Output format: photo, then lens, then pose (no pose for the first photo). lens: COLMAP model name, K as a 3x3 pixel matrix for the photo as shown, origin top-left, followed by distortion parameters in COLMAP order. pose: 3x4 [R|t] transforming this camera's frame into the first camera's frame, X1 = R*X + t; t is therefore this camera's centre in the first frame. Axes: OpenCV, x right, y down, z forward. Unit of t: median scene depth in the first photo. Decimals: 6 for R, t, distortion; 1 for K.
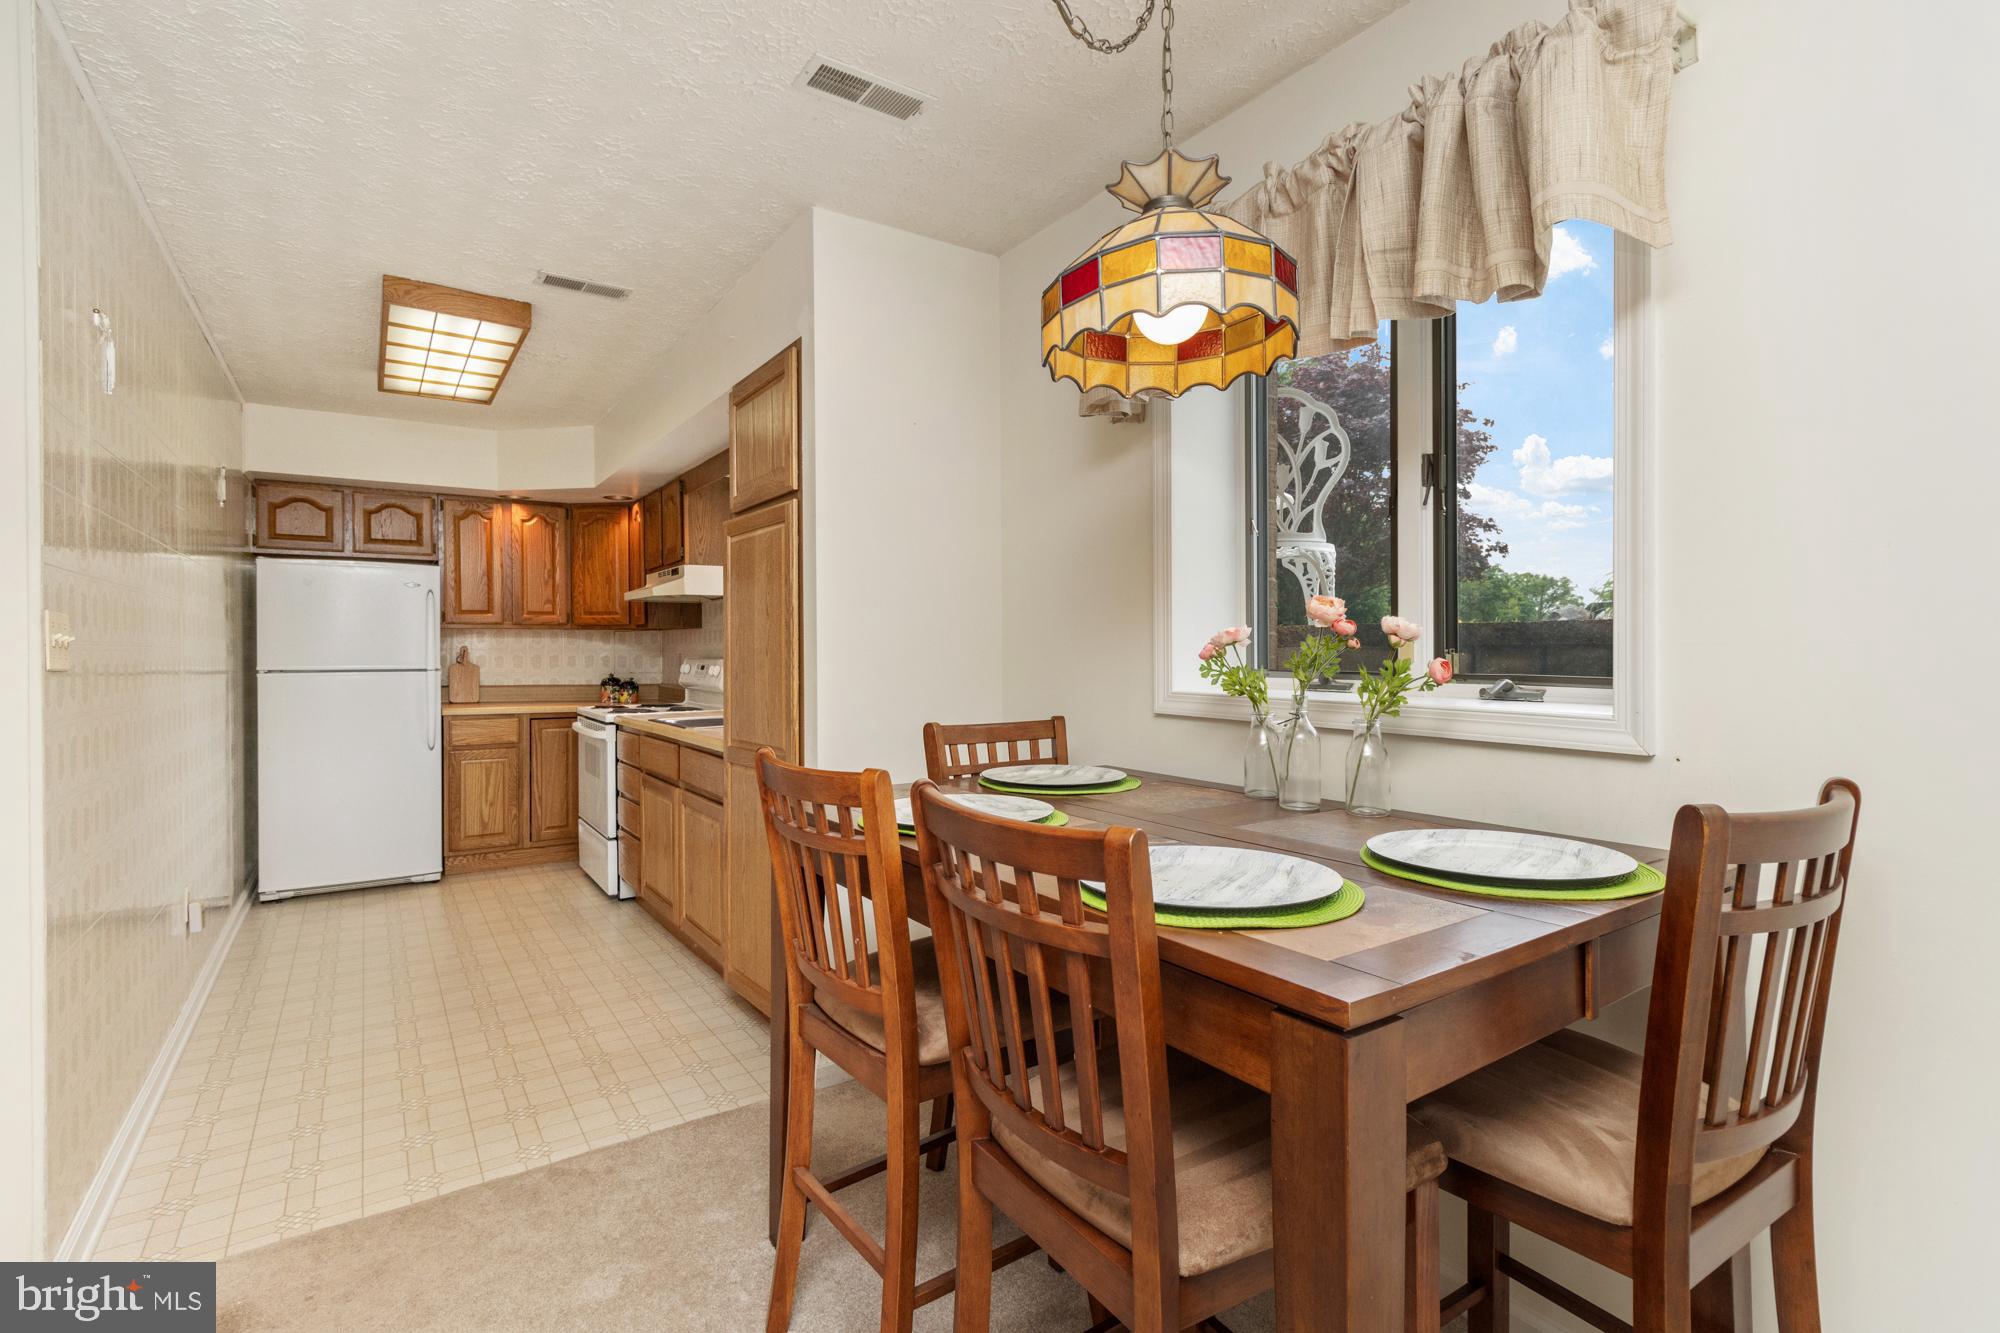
lens RADIAL K [[926.7, 0, 1000.3], [0, 926.7, 656.6], [0, 0, 1]] dist [-0.010109, 0.000839]
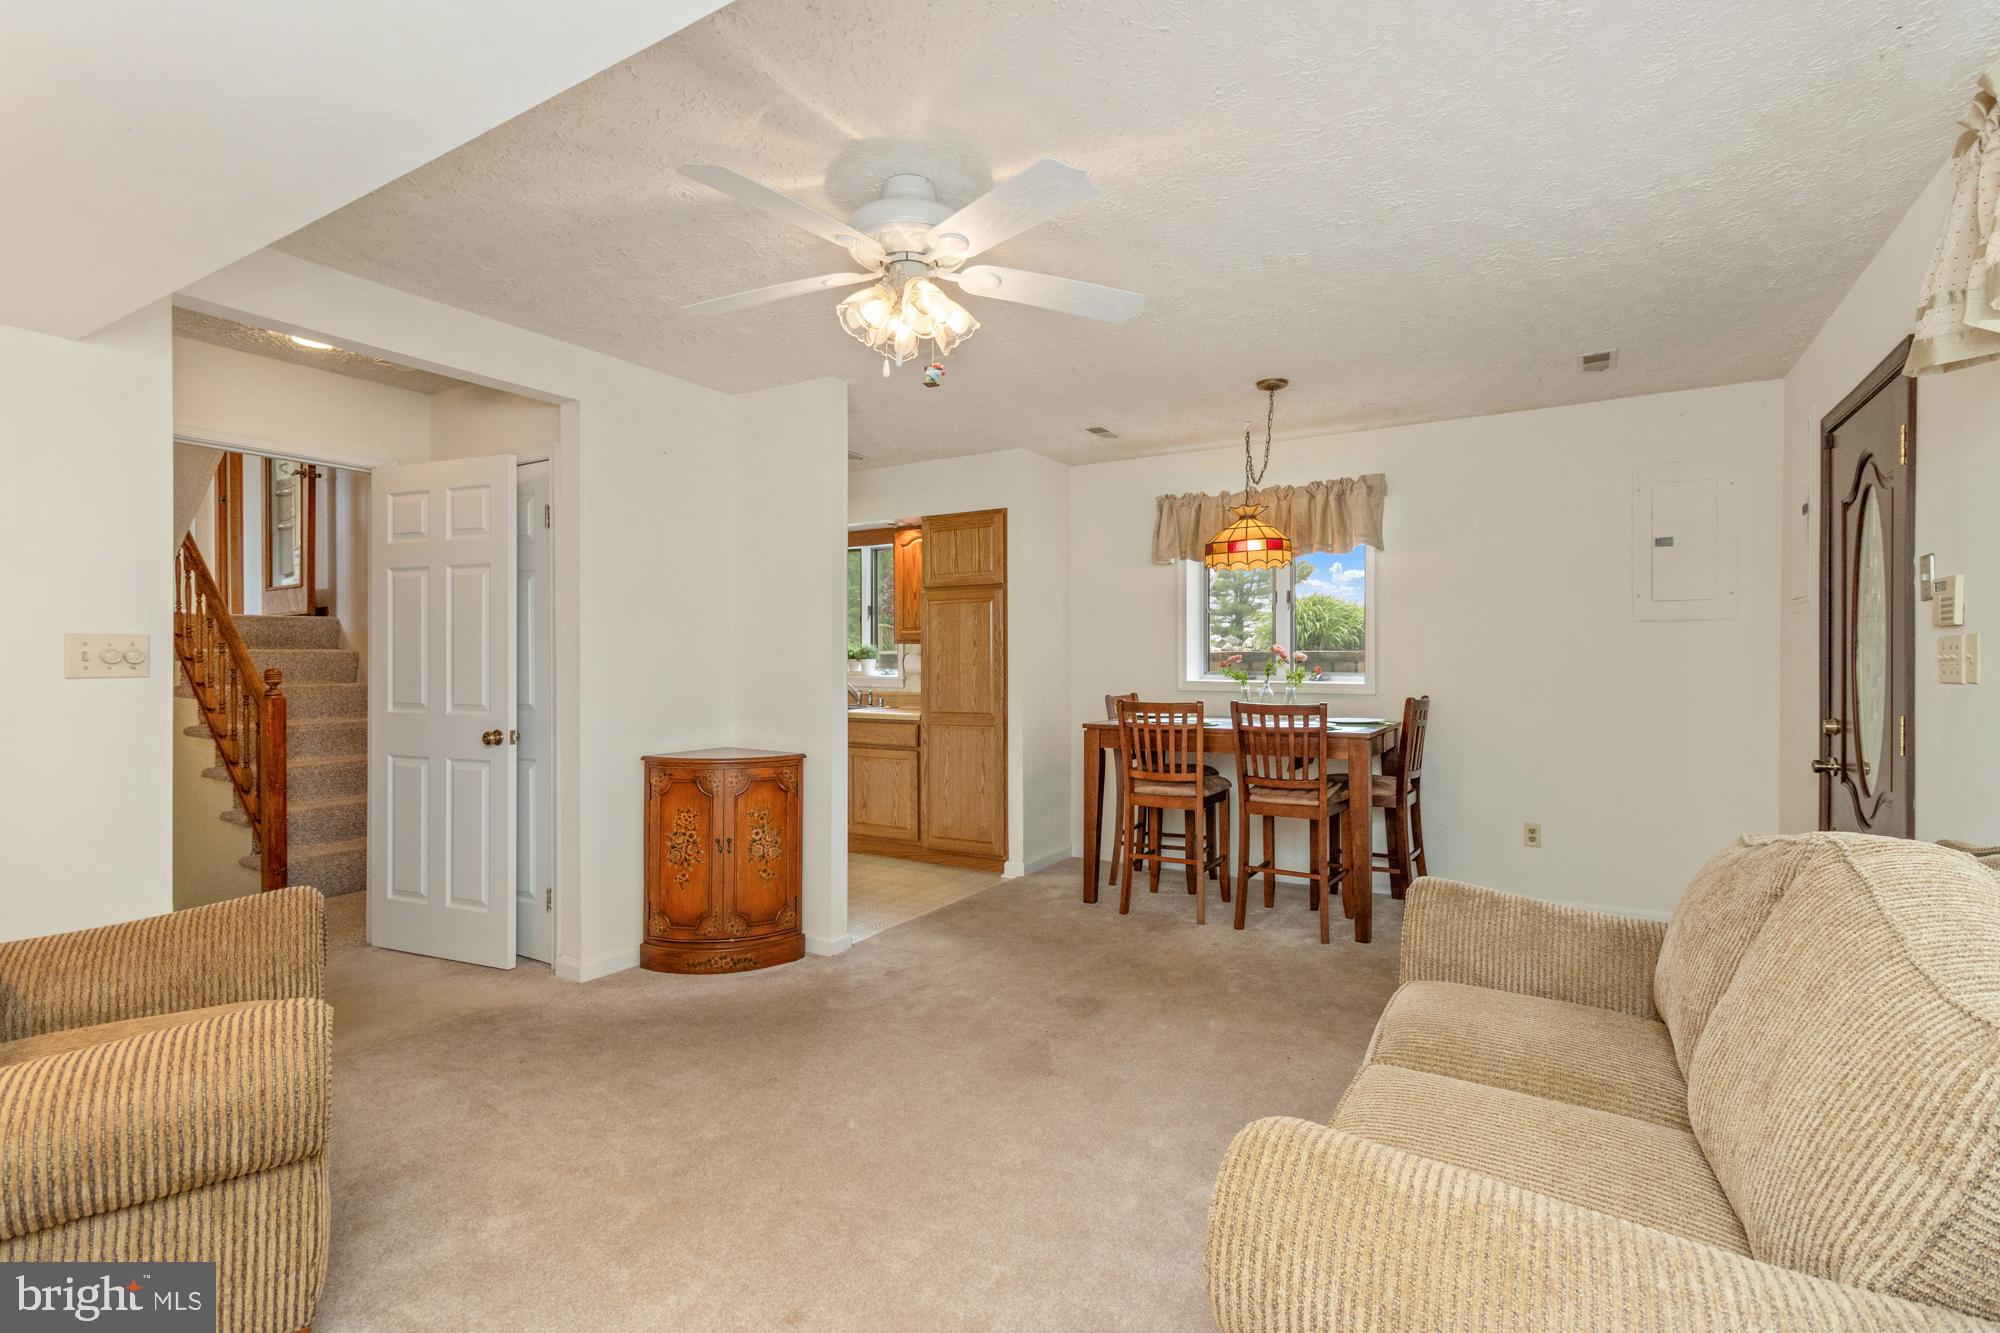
lens RADIAL K [[926.7, 0, 1007.2], [0, 926.7, 662.4], [0, 0, 1]] dist [-0.010109, 0.000839]
pose [[0.906725, -0.002521, 0.421714, -0.557369], [0.004365, 0.999985, -0.003409, -0.001791], [-0.421699, 0.004932, 0.906722, -0.435189]]
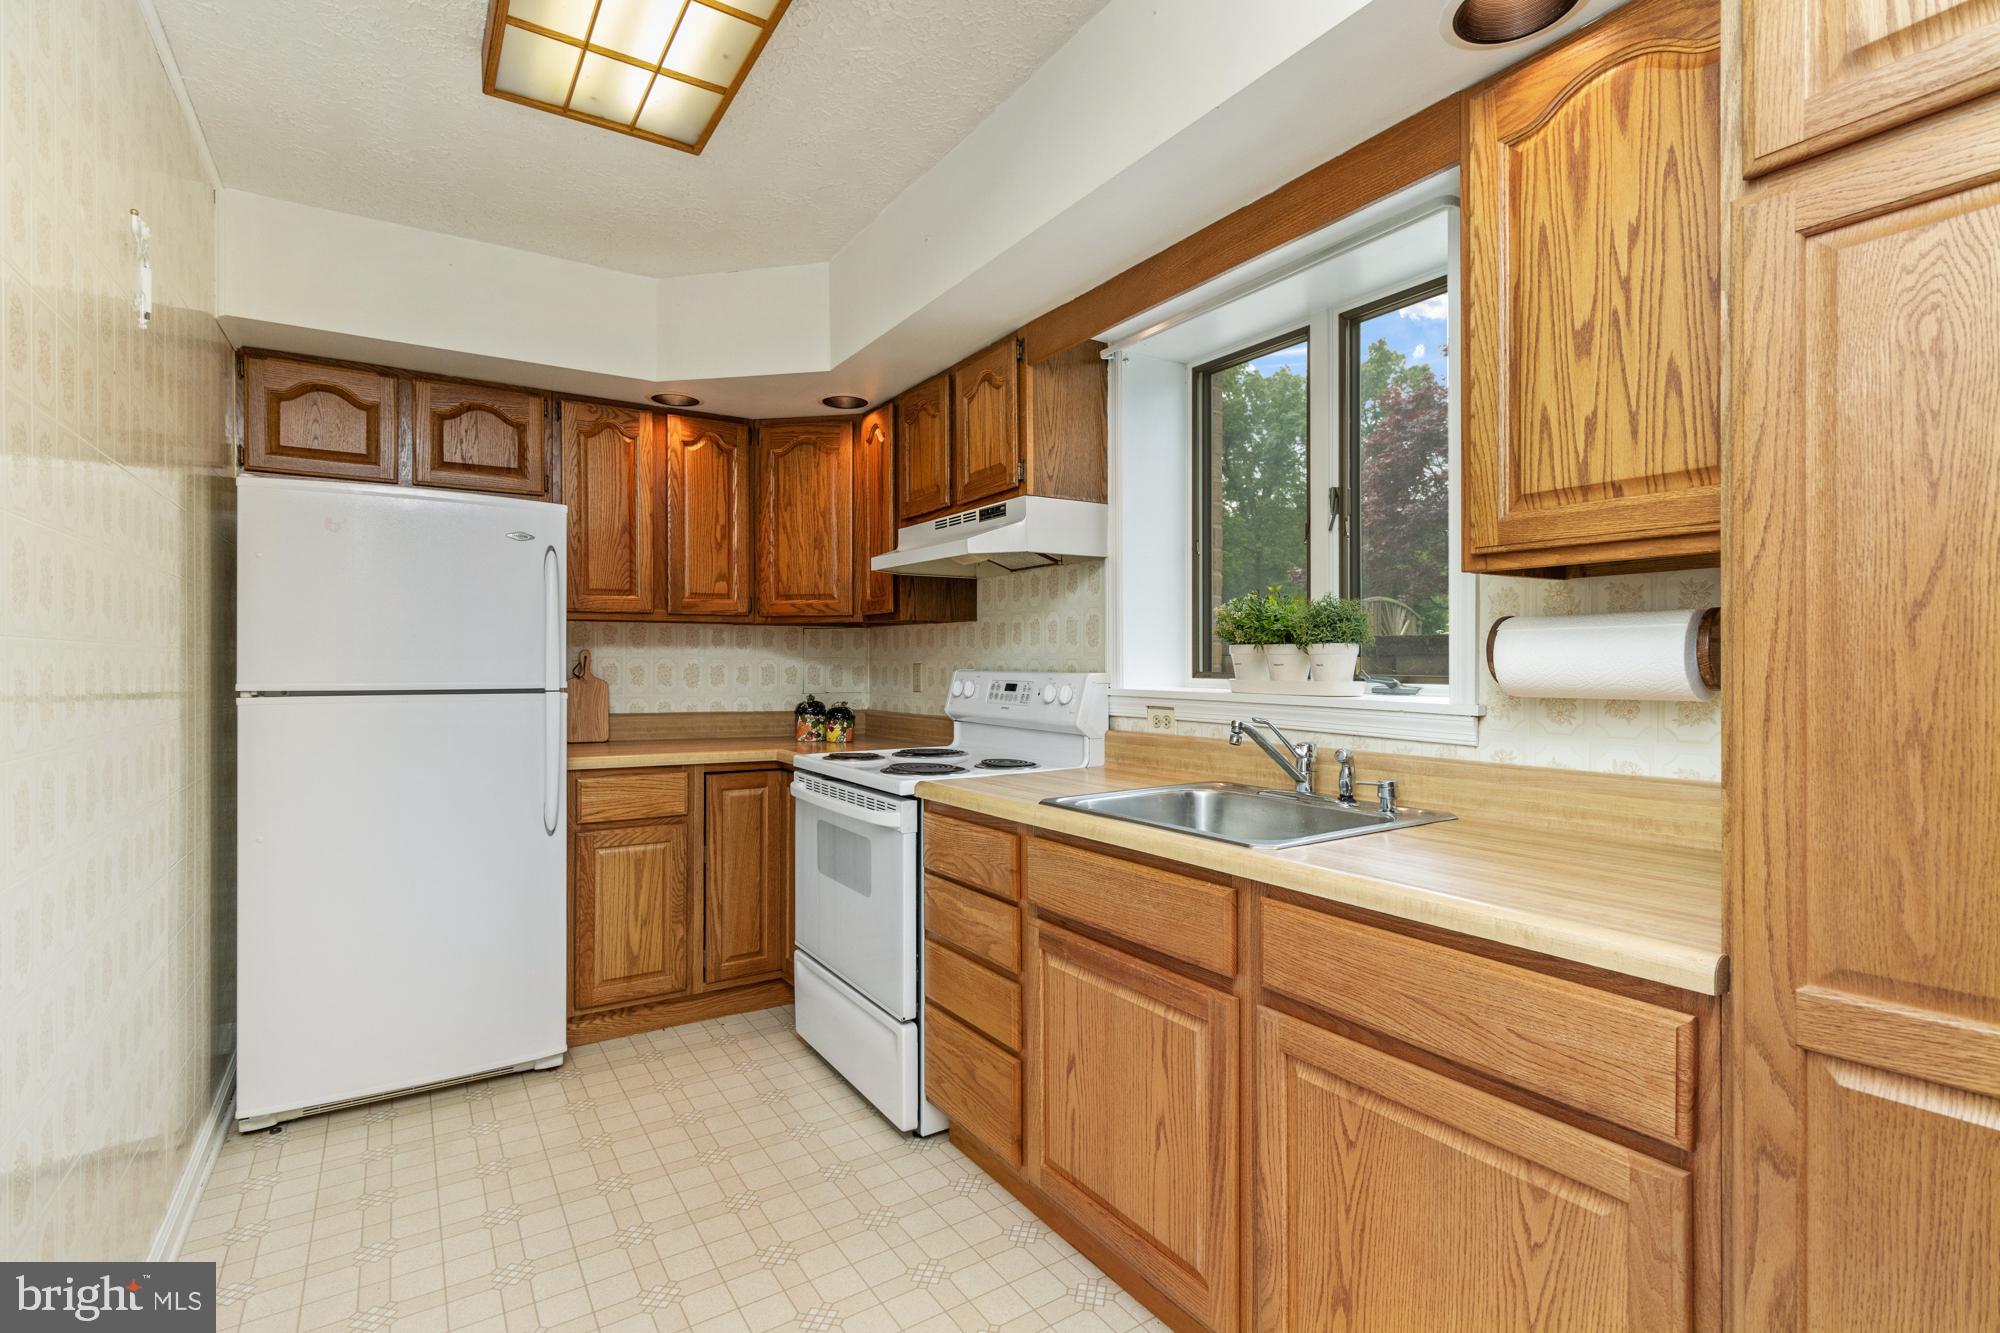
lens RADIAL K [[926.7, 0, 993.2], [0, 926.7, 660.2], [0, 0, 1]] dist [-0.010109, 0.000839]
pose [[0.999662, 0.002610, -0.025864, -0.321333], [-0.002859, 0.999950, -0.009595, 0.000703], [0.025838, 0.009665, 0.999619, 0.430771]]
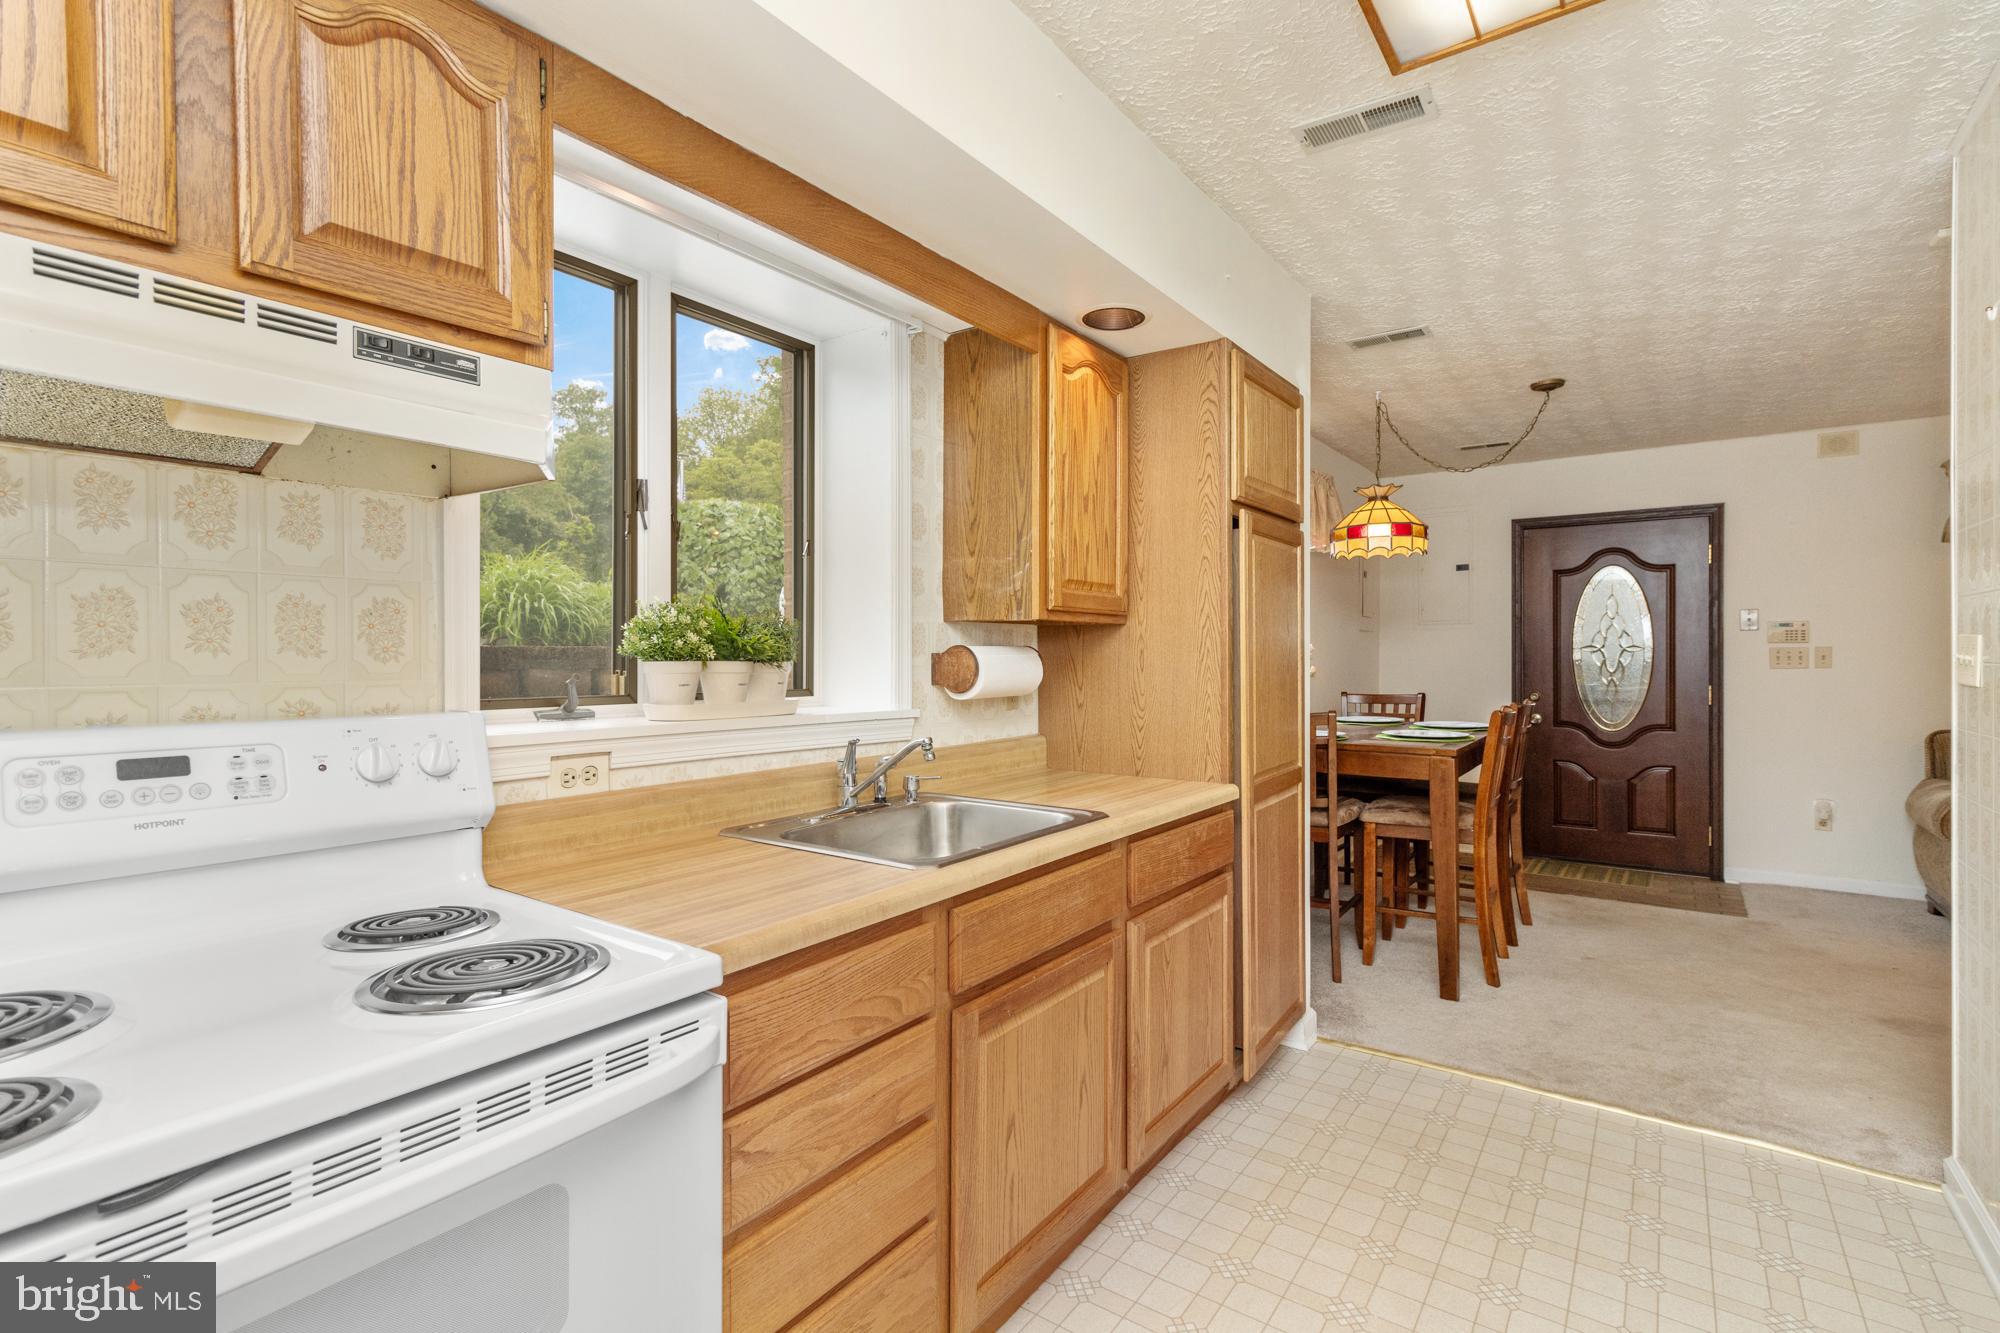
lens RADIAL K [[926.7, 0, 991.2], [0, 926.7, 664.3], [0, 0, 1]] dist [-0.010109, 0.000839]
pose [[-0.342358, -0.000537, 0.939569, -0.629490], [0.013353, 0.999896, 0.005437, -0.012246], [-0.939475, 0.014407, -0.342316, 0.952506]]
